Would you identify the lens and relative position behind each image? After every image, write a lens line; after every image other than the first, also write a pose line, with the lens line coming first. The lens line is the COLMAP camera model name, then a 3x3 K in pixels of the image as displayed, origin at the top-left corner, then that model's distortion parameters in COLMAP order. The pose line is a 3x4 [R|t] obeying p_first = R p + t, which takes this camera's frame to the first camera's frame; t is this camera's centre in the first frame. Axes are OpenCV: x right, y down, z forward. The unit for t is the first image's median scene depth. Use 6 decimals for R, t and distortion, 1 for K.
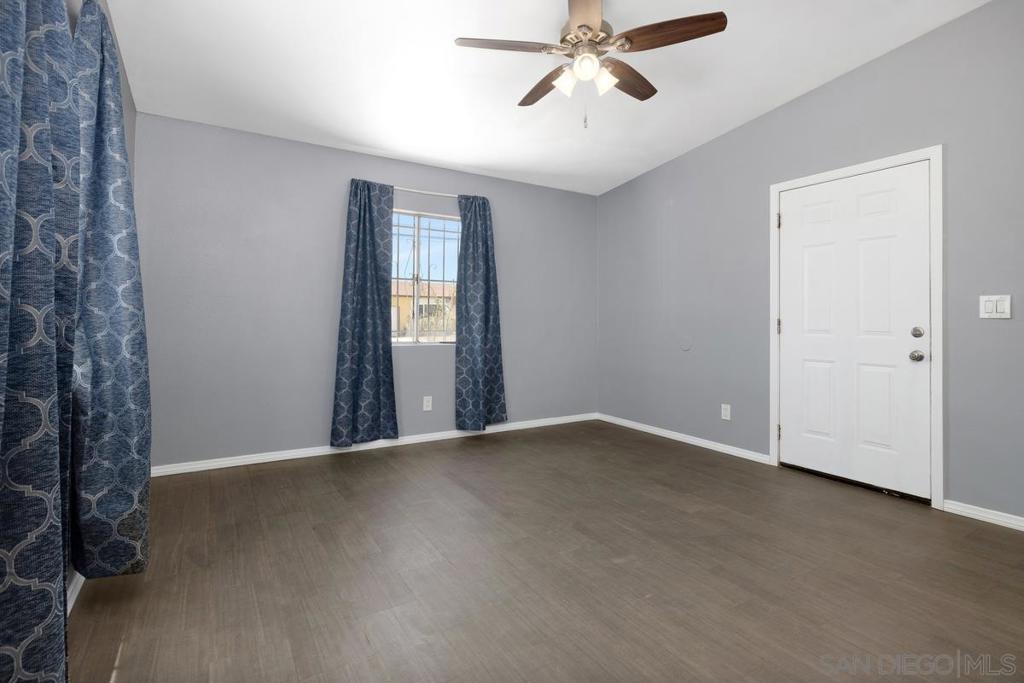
lens RADIAL K [[498.9, 0, 509.7], [0, 498.9, 309.5], [0, 0, 1]] dist [-0.000798, -0.000097]
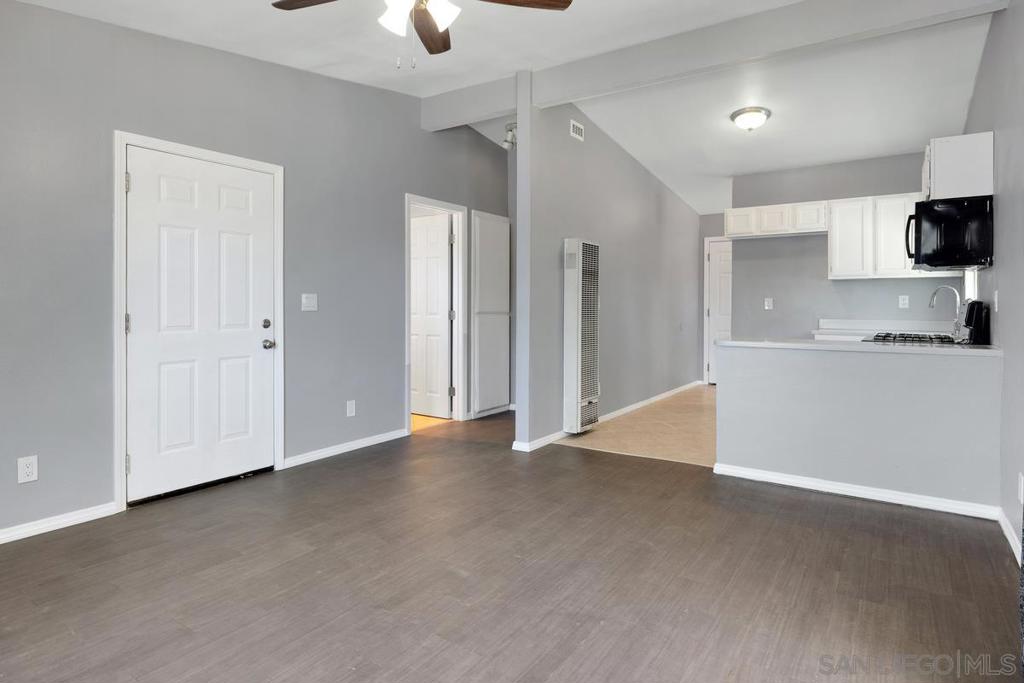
lens RADIAL K [[571.2, 0, 518.1], [0, 571.2, 304.3], [0, 0, 1]] dist [0.000562, 0.001692]
pose [[-0.424937, -0.003775, 0.905215, -0.456430], [-0.019641, 0.999794, -0.005051, -0.002216], [-0.905010, -0.019926, -0.424923, 0.779905]]
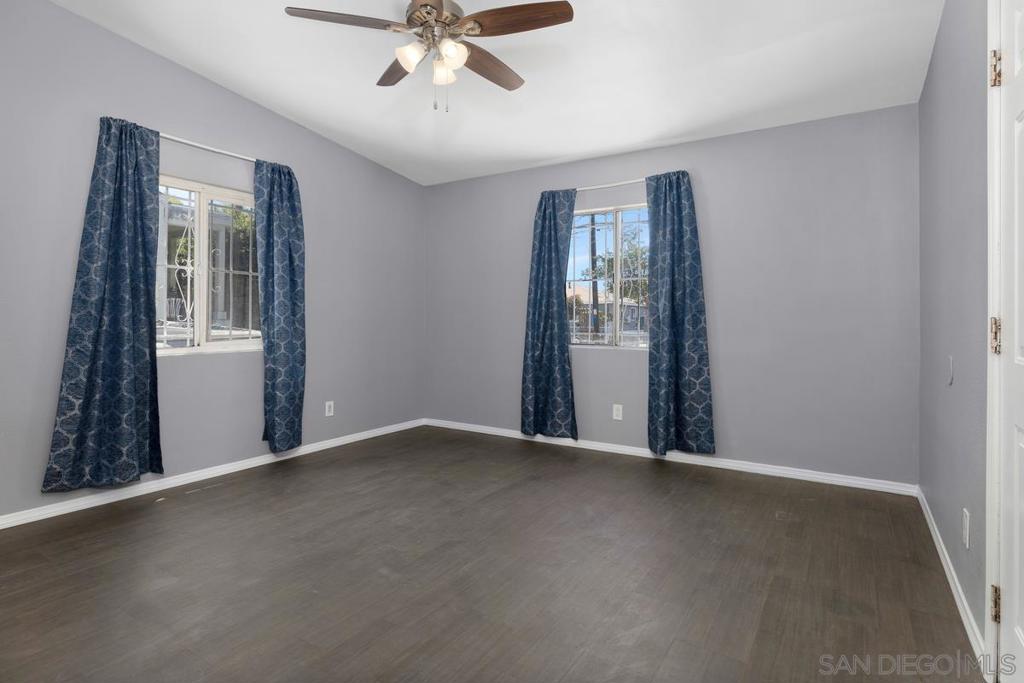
lens RADIAL K [[523.3, 0, 515.3], [0, 523.3, 319.1], [0, 0, 1]] dist [-0.000158, 0.001273]
pose [[0.441275, -0.008768, -0.897329, 0.693365], [0.014779, 0.999888, -0.002503, 0.017258], [0.897250, -0.012157, 0.441355, 0.447355]]
